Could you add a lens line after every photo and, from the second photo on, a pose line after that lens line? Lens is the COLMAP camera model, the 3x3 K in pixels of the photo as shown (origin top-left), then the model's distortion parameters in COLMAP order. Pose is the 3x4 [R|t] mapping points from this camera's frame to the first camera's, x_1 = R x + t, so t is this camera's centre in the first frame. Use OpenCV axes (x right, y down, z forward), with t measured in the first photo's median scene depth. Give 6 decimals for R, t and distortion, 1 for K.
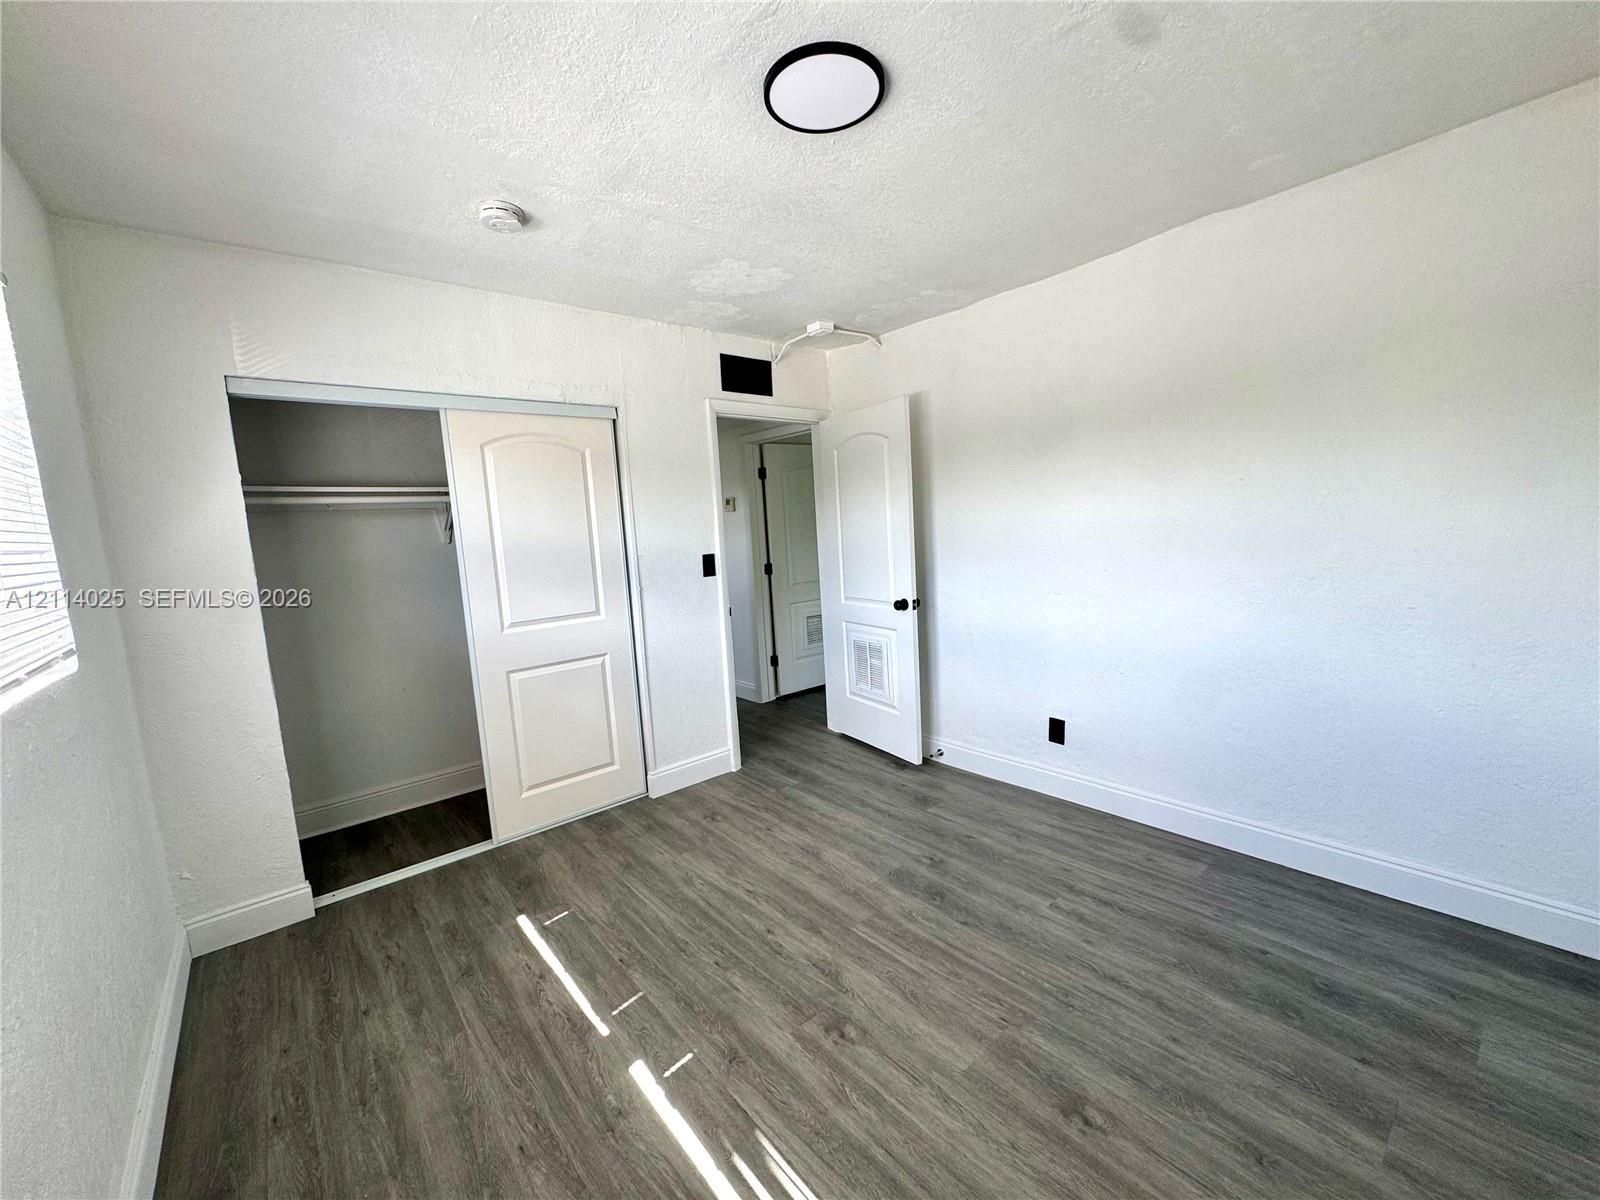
lens RADIAL K [[636.7, 0, 800.4], [0, 636.7, 602.3], [0, 0, 1]] dist [-0.001939, -0.000418]
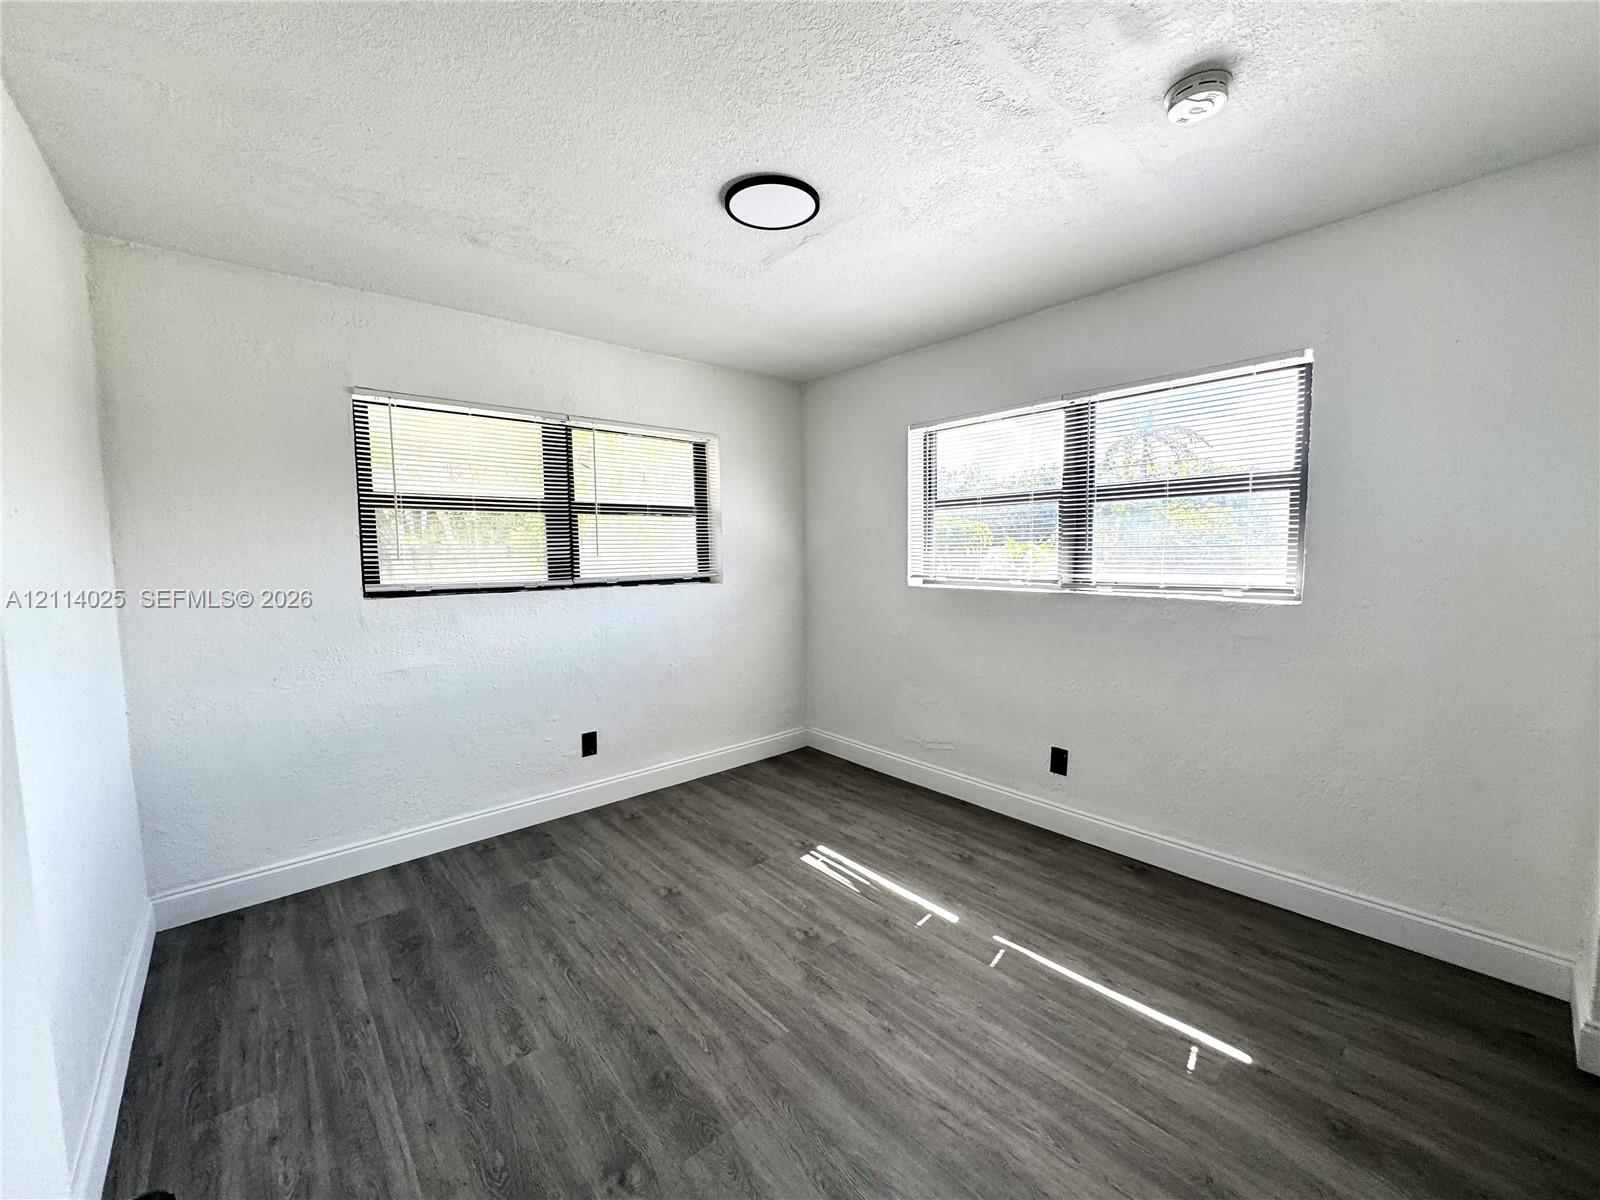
lens RADIAL K [[636.7, 0, 800.4], [0, 636.7, 602.3], [0, 0, 1]] dist [-0.001939, -0.000418]
pose [[-0.997564, 0.068860, -0.011174, 0.039490], [0.065059, 0.976129, 0.207219, -0.219575], [0.025177, 0.205988, -0.978231, 1.855159]]
